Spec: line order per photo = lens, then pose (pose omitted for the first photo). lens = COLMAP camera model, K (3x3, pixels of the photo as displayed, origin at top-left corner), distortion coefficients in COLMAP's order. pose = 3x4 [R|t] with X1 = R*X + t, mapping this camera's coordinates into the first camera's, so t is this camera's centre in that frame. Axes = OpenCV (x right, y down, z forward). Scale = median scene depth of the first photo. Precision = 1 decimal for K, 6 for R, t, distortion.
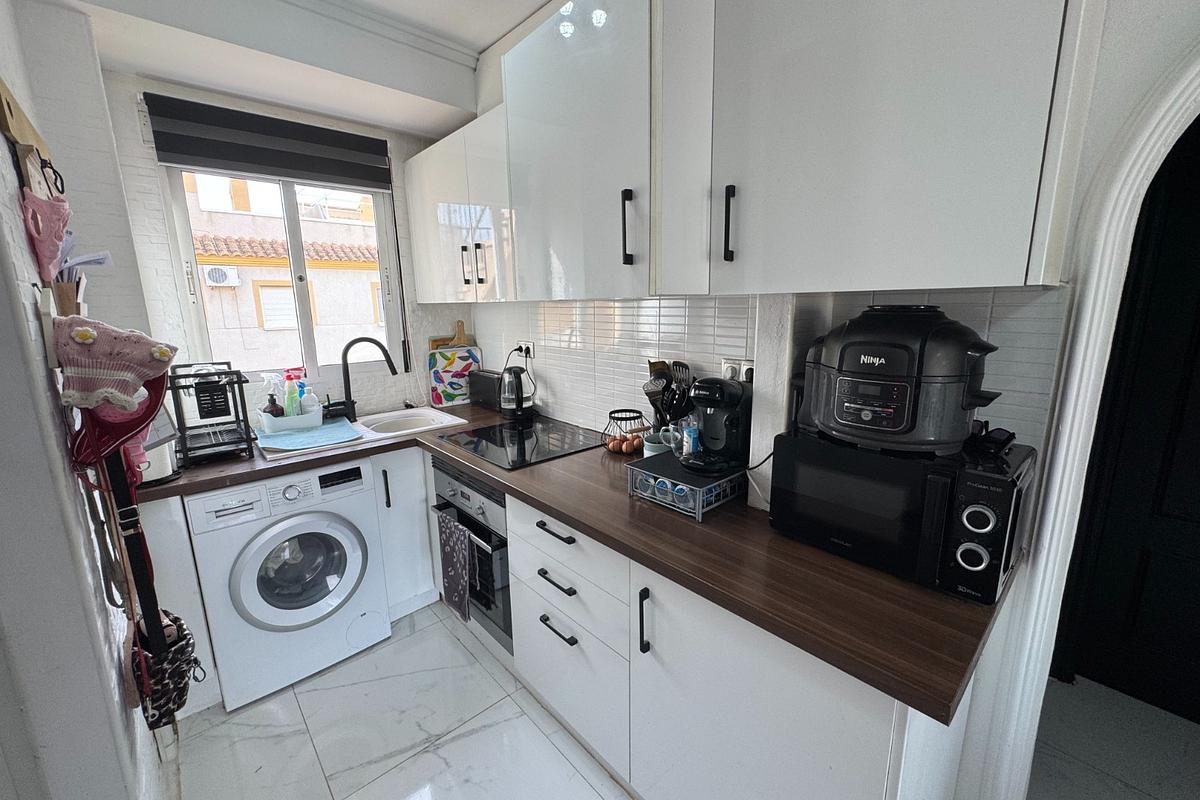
lens RADIAL K [[468.9, 0, 600.0], [0, 468.9, 400.0], [0, 0, 1]] dist [-0.000419, -0.000037]
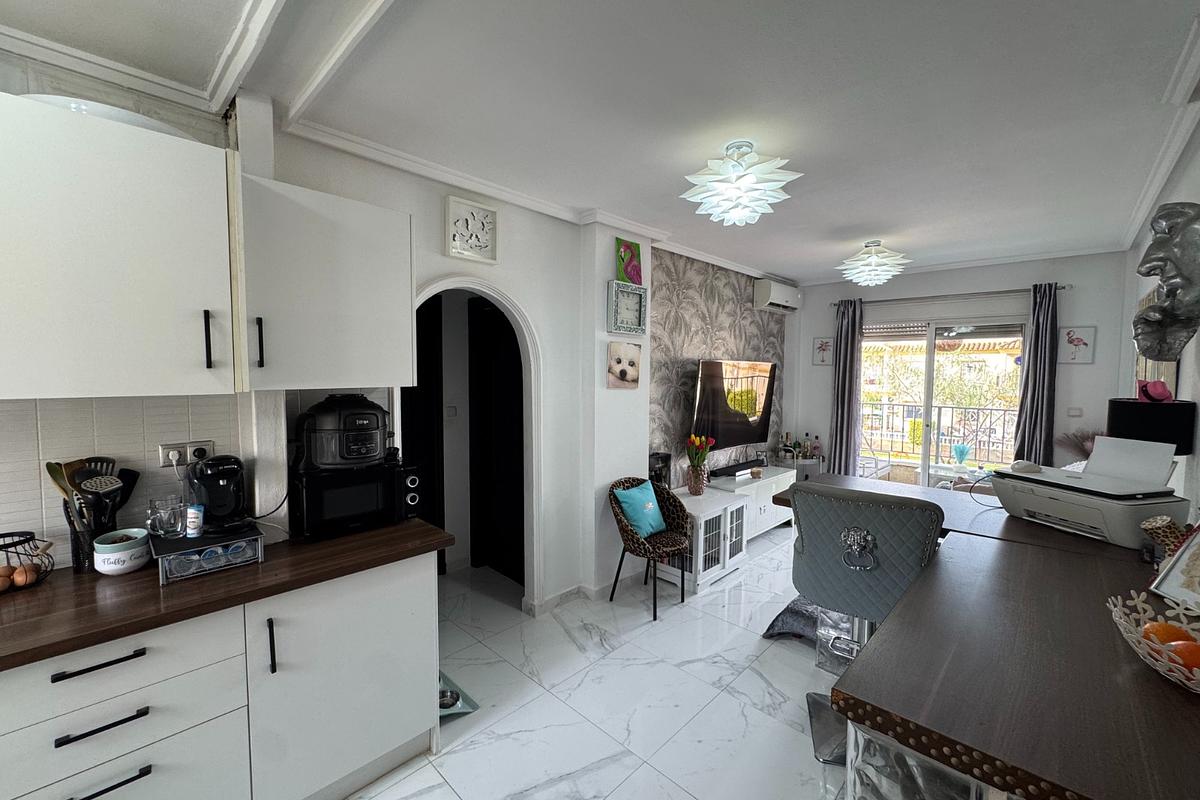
lens RADIAL K [[486.2, 0, 600.0], [0, 486.2, 400.0], [0, 0, 1]] dist [0.000105, -0.000094]
pose [[-0.065553, -0.036119, 0.997195, -1.080842], [0.208726, 0.976741, 0.049099, -0.043268], [-0.975775, 0.211359, -0.056489, 0.071273]]
